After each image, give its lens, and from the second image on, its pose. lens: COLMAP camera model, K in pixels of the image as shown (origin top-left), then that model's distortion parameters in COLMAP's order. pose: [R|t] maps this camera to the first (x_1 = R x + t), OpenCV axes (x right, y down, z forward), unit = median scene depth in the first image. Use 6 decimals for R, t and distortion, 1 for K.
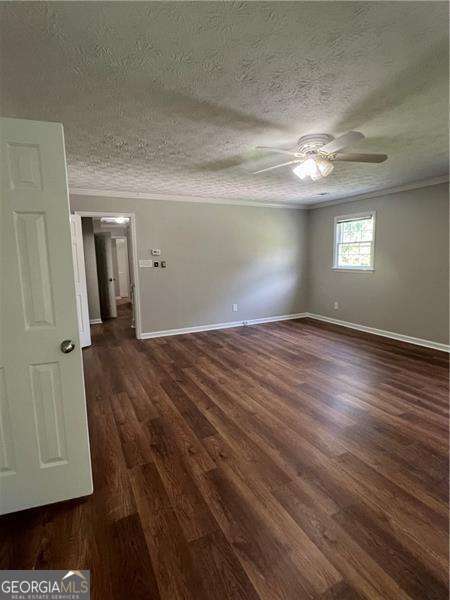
lens RADIAL K [[305.8, 0, 225.0], [0, 305.8, 300.0], [0, 0, 1]] dist [-0.004369, -0.000739]
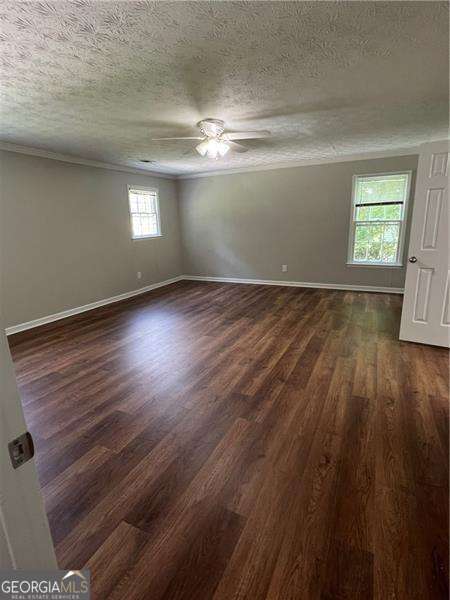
lens RADIAL K [[305.8, 0, 225.0], [0, 305.8, 300.0], [0, 0, 1]] dist [-0.004369, -0.000739]
pose [[-0.609313, -0.157093, 0.777213, -0.703683], [0.151406, 0.939094, 0.308511, -0.209816], [-0.778341, 0.305655, -0.548417, 1.635809]]
